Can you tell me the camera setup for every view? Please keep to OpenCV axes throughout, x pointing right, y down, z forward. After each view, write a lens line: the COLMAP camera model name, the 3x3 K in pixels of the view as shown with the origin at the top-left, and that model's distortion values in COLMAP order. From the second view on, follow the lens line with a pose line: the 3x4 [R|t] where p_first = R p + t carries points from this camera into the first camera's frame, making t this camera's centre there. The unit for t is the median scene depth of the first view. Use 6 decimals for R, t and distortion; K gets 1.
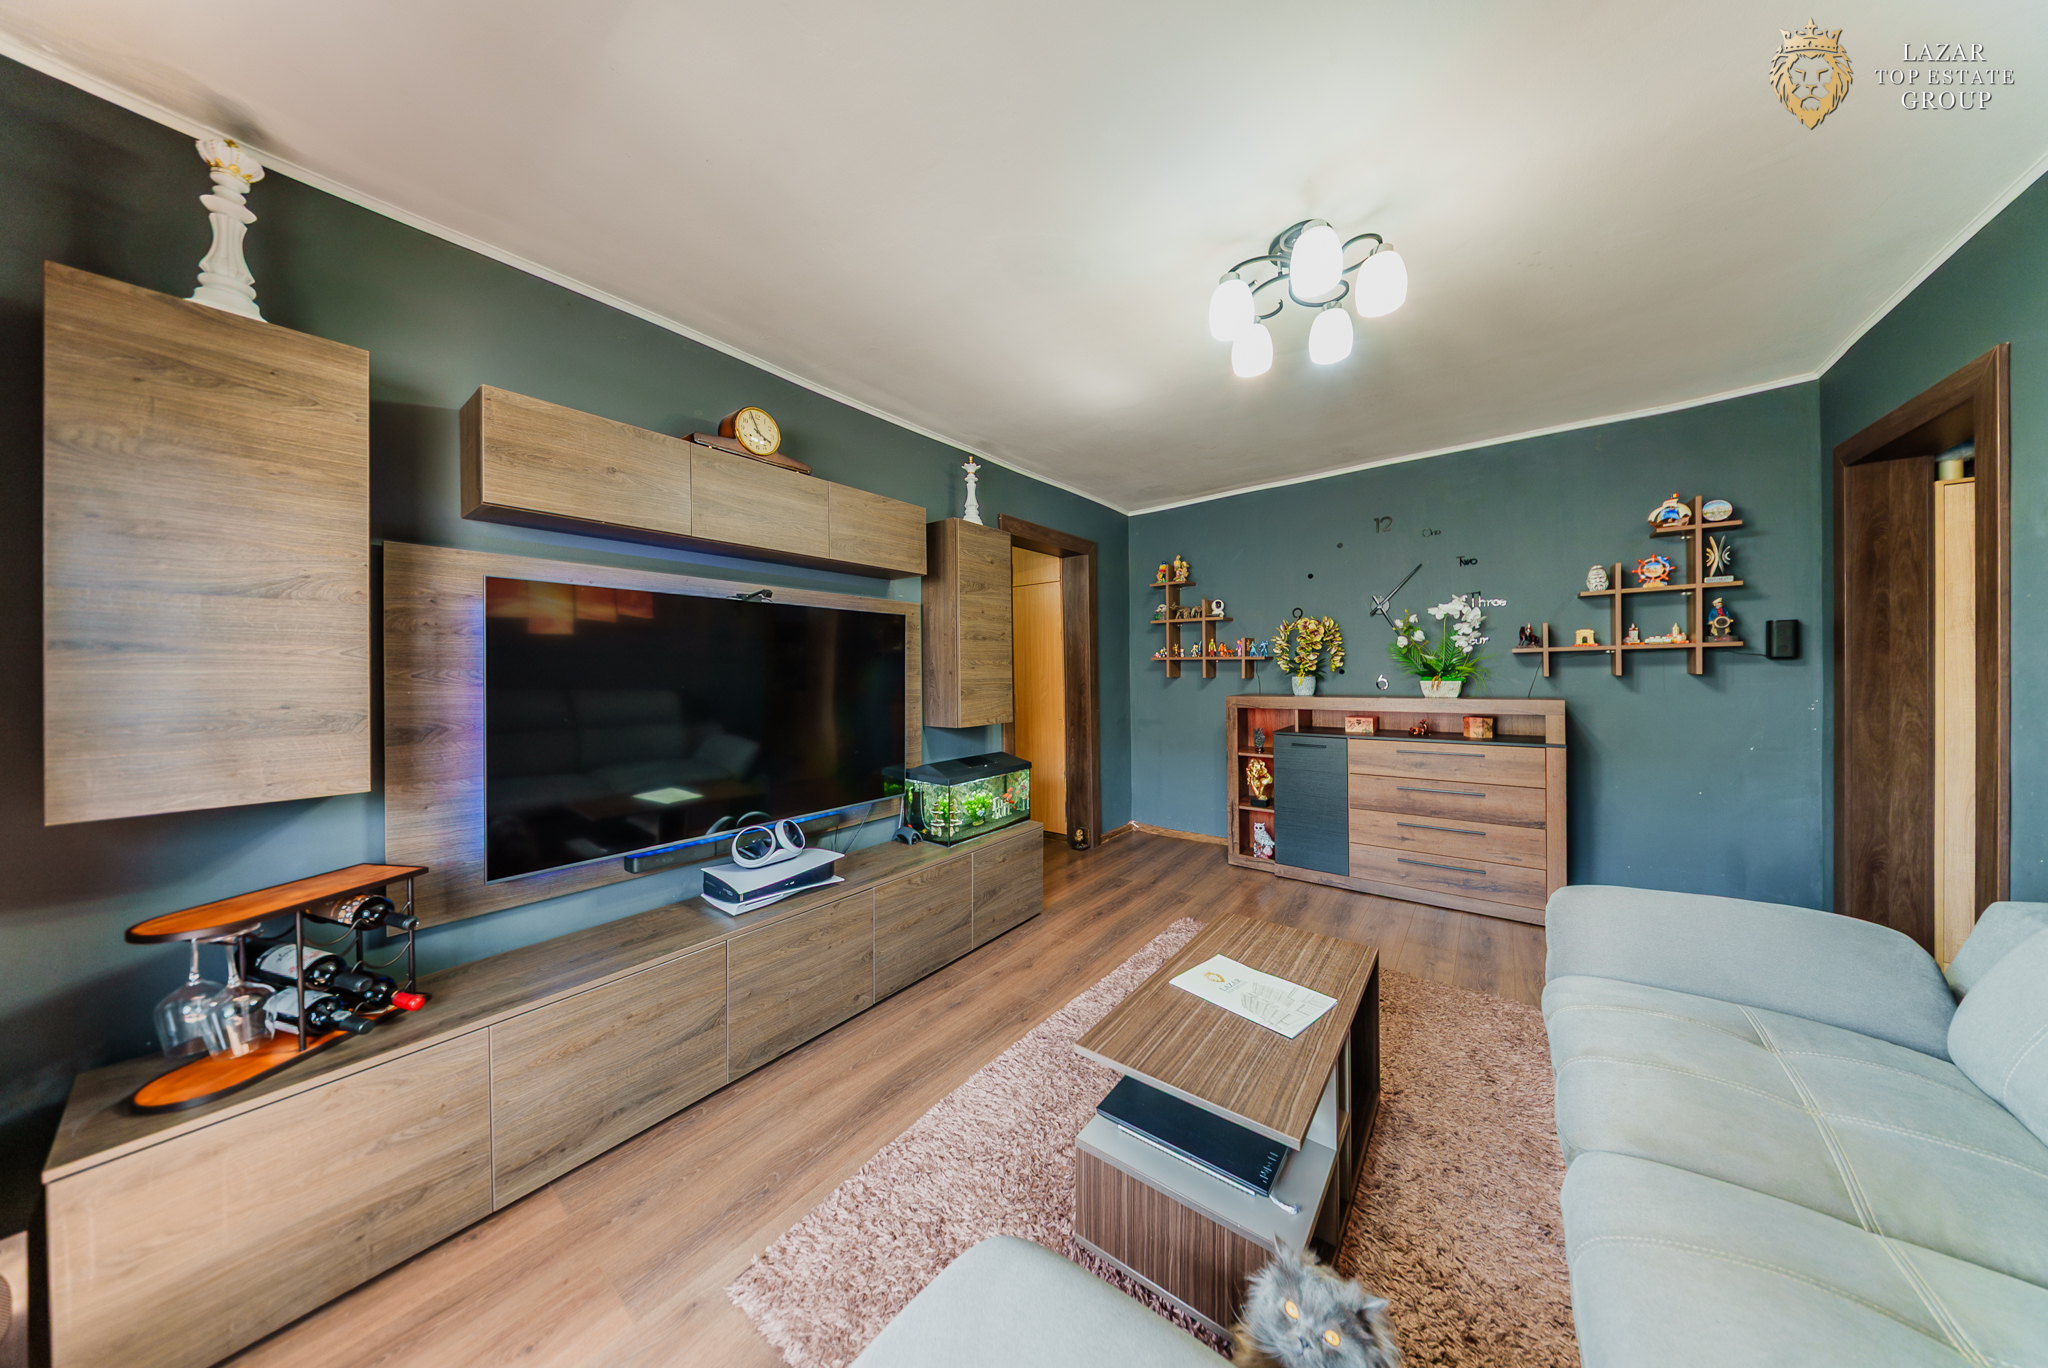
lens RADIAL K [[601.5, 0, 1030.3], [0, 601.5, 673.9], [0, 0, 1]] dist [0.001735, -0.000254]
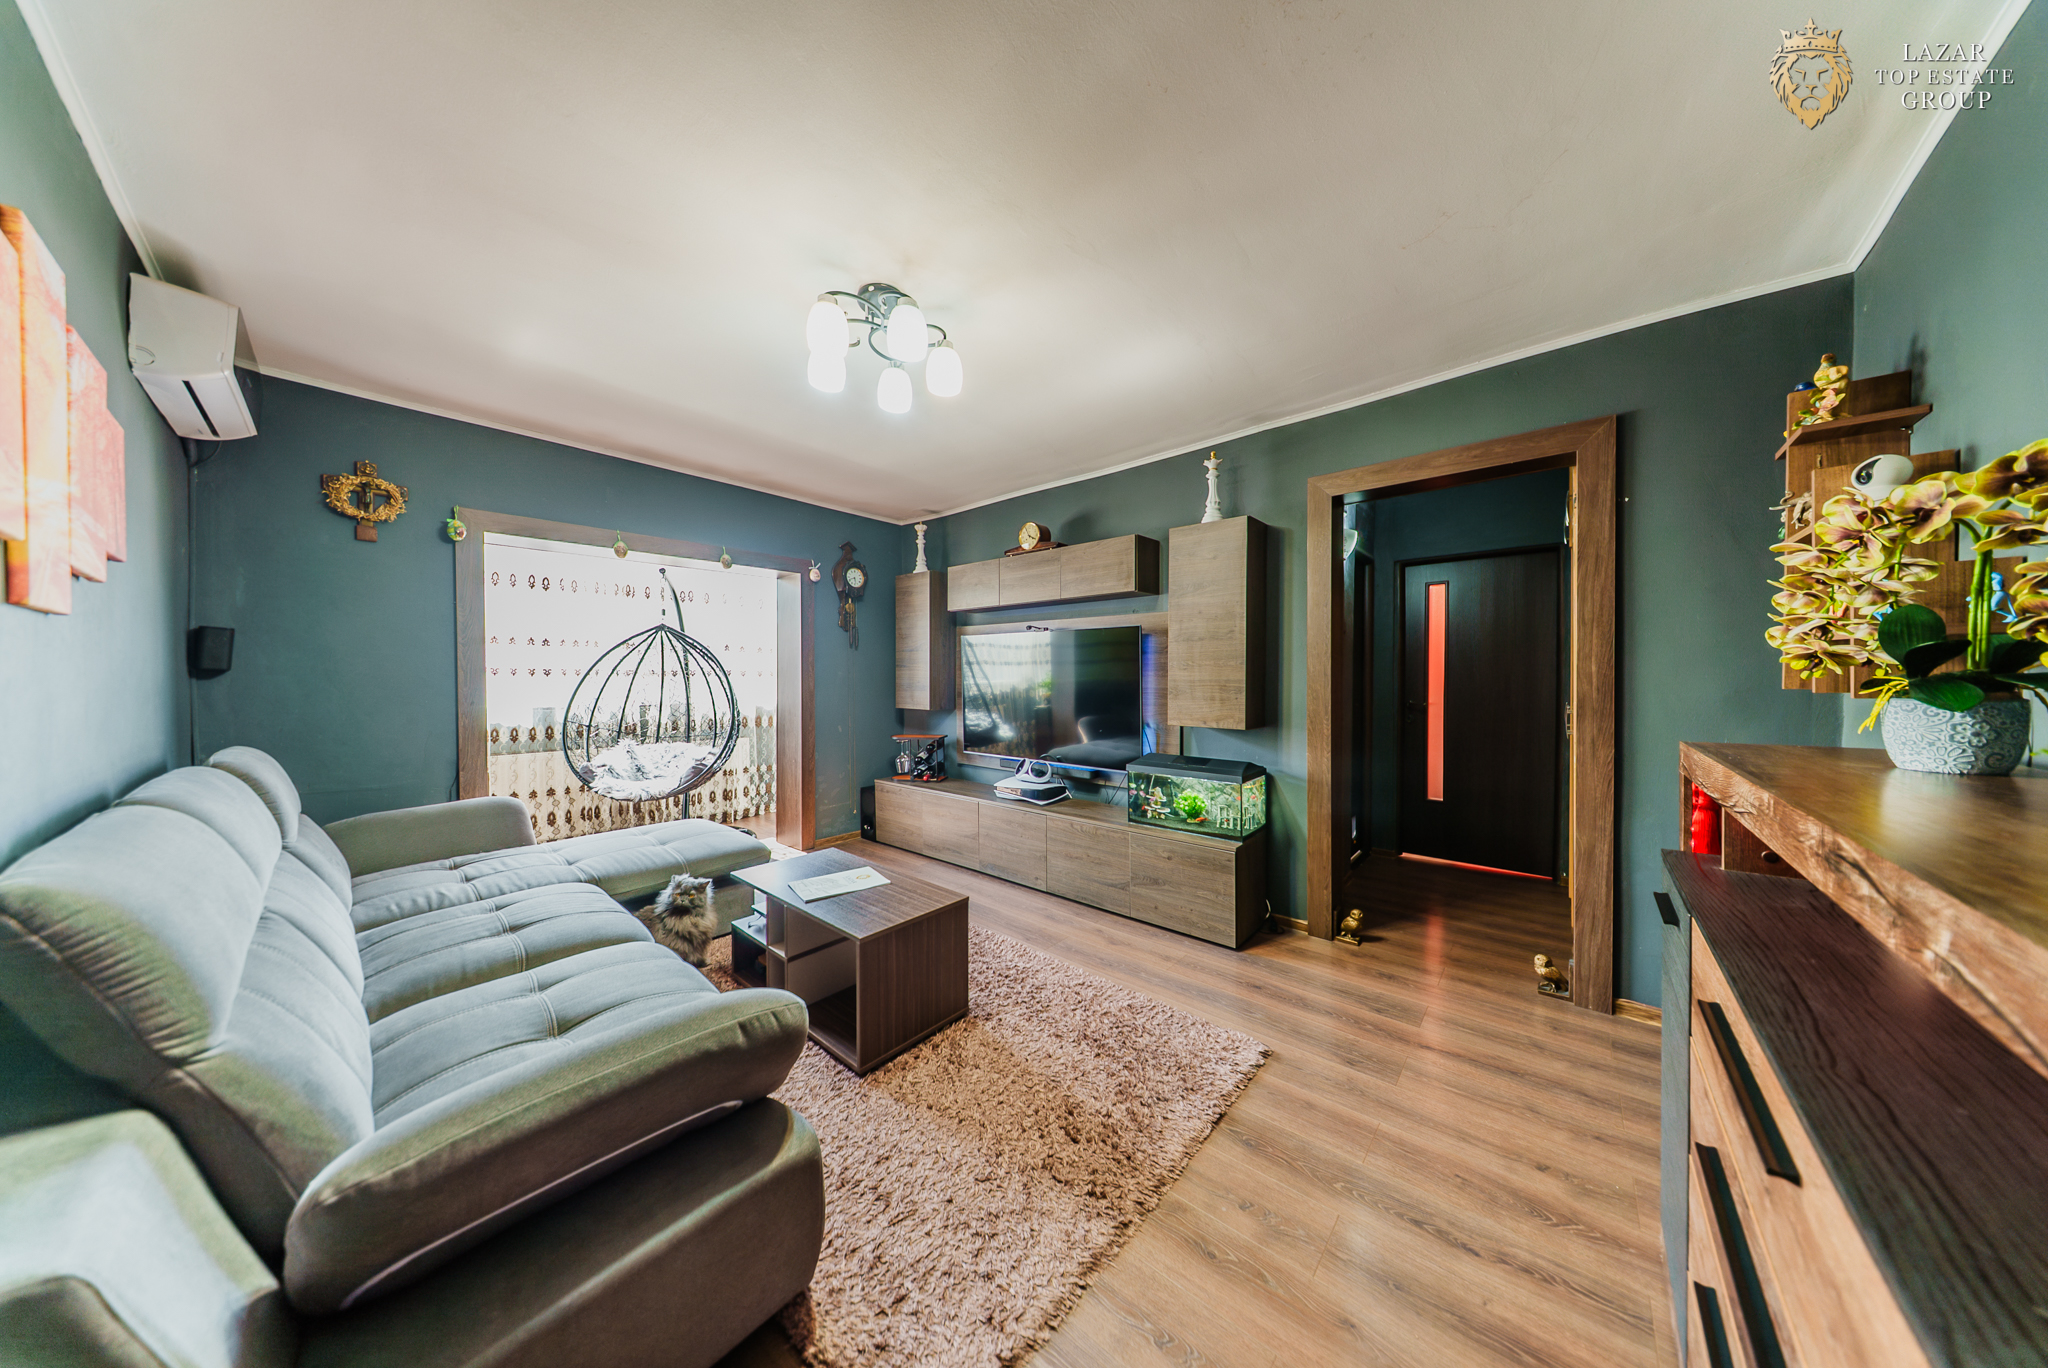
lens RADIAL K [[601.5, 0, 1034.9], [0, 601.5, 686.8], [0, 0, 1]] dist [0.001735, -0.000254]
pose [[-0.058373, 0.028581, -0.997886, 0.949659], [0.000201, 0.999590, 0.028618, -0.008221], [0.998295, 0.001470, -0.058354, 0.810746]]
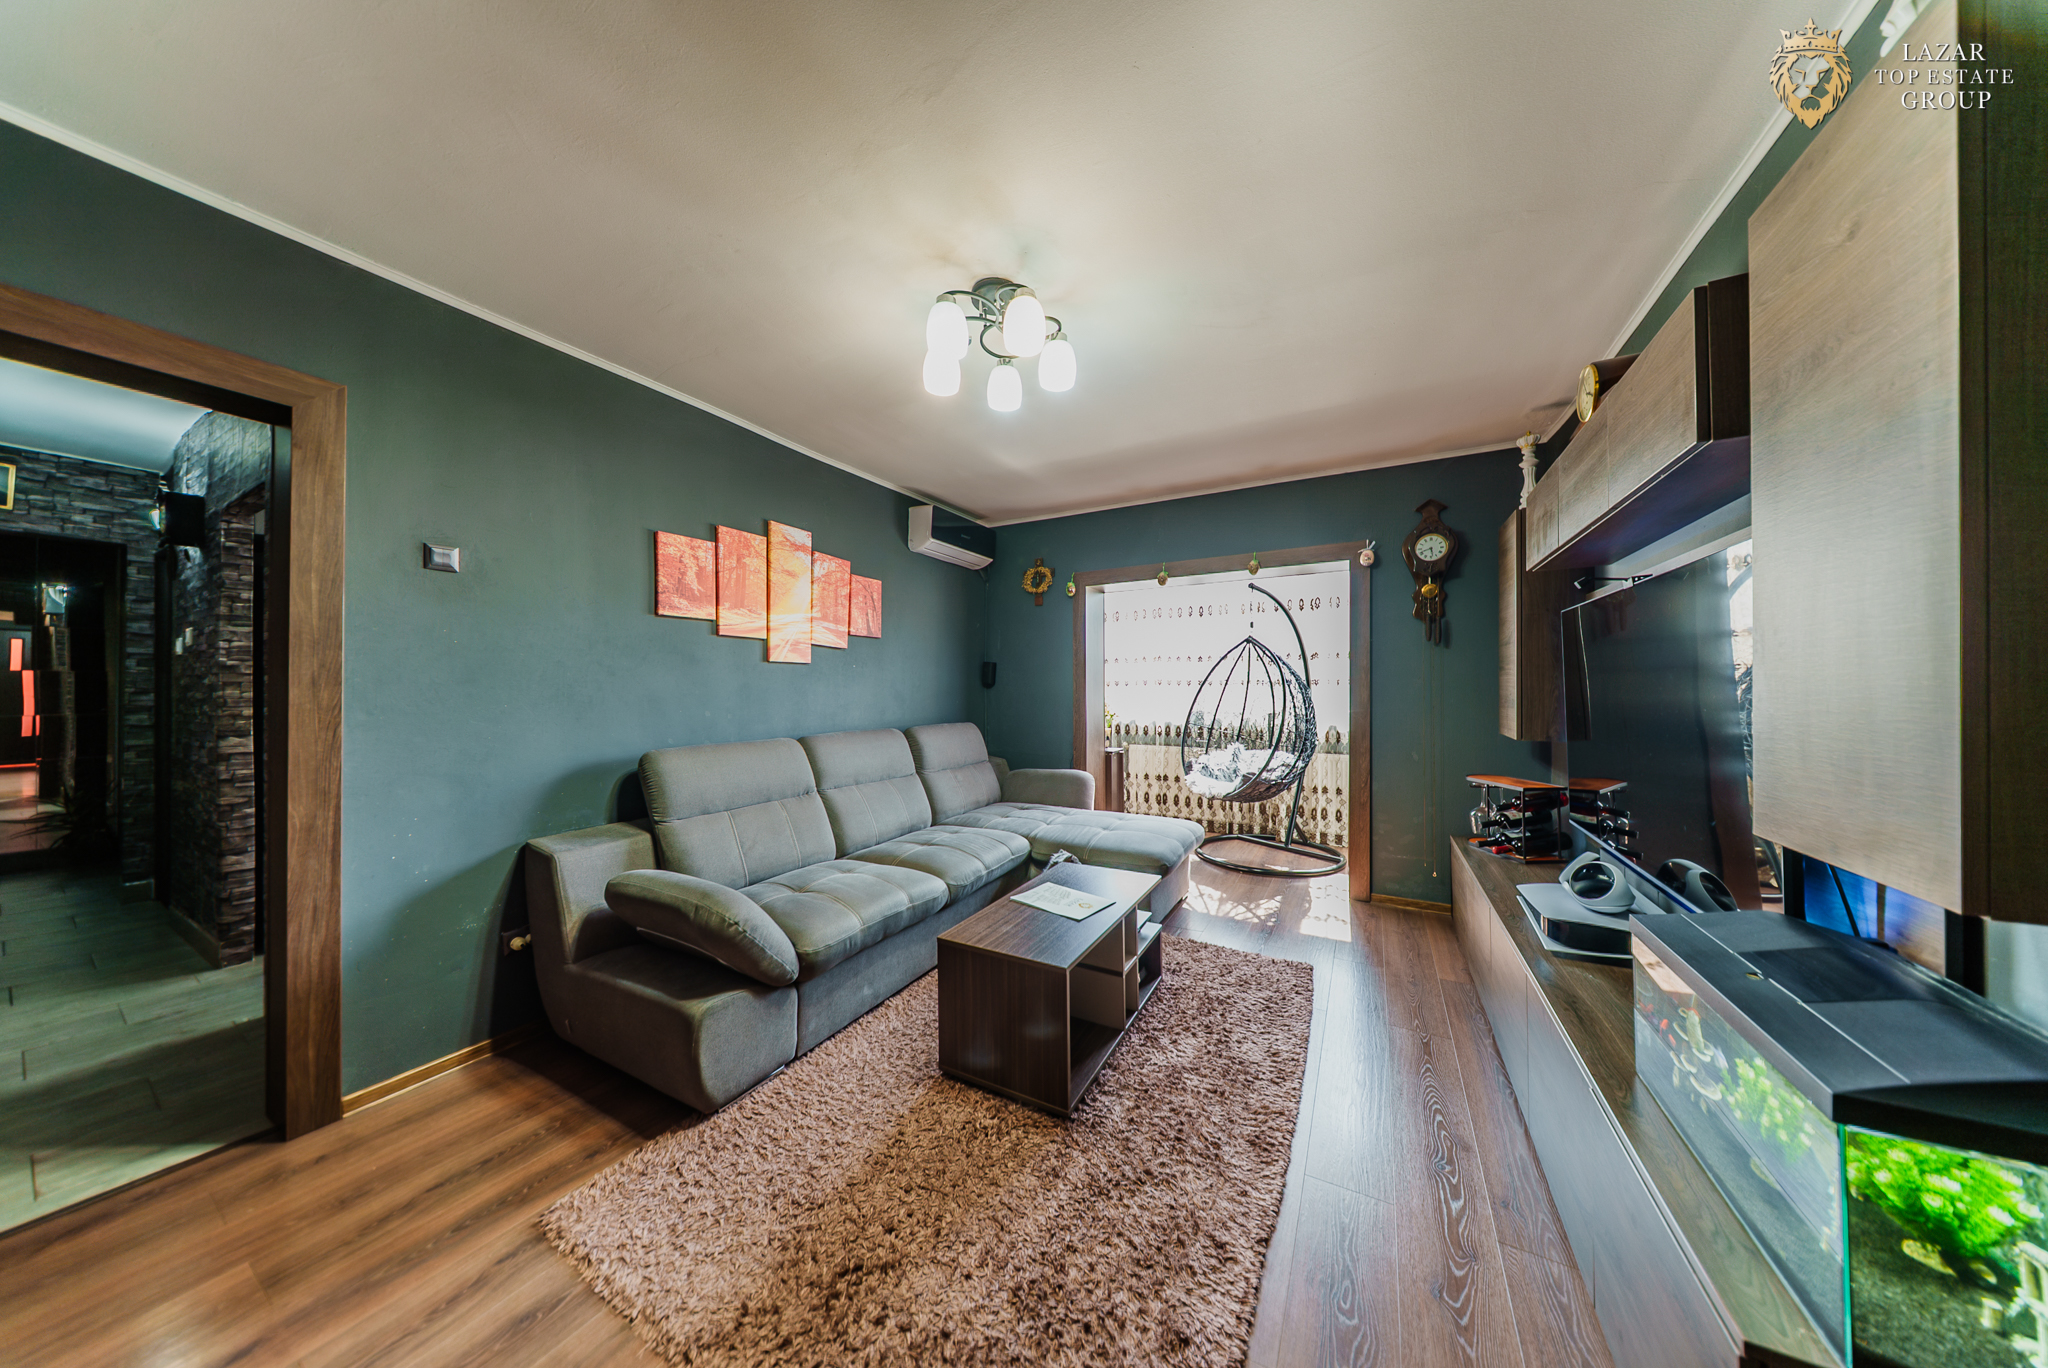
lens RADIAL K [[601.5, 0, 1033.4], [0, 601.5, 685.4], [0, 0, 1]] dist [0.001735, -0.000254]
pose [[-0.989907, 0.013245, -0.141102, 0.319457], [0.014002, 0.999892, -0.004369, 0.005582], [0.141029, -0.006300, -0.989985, 1.255334]]
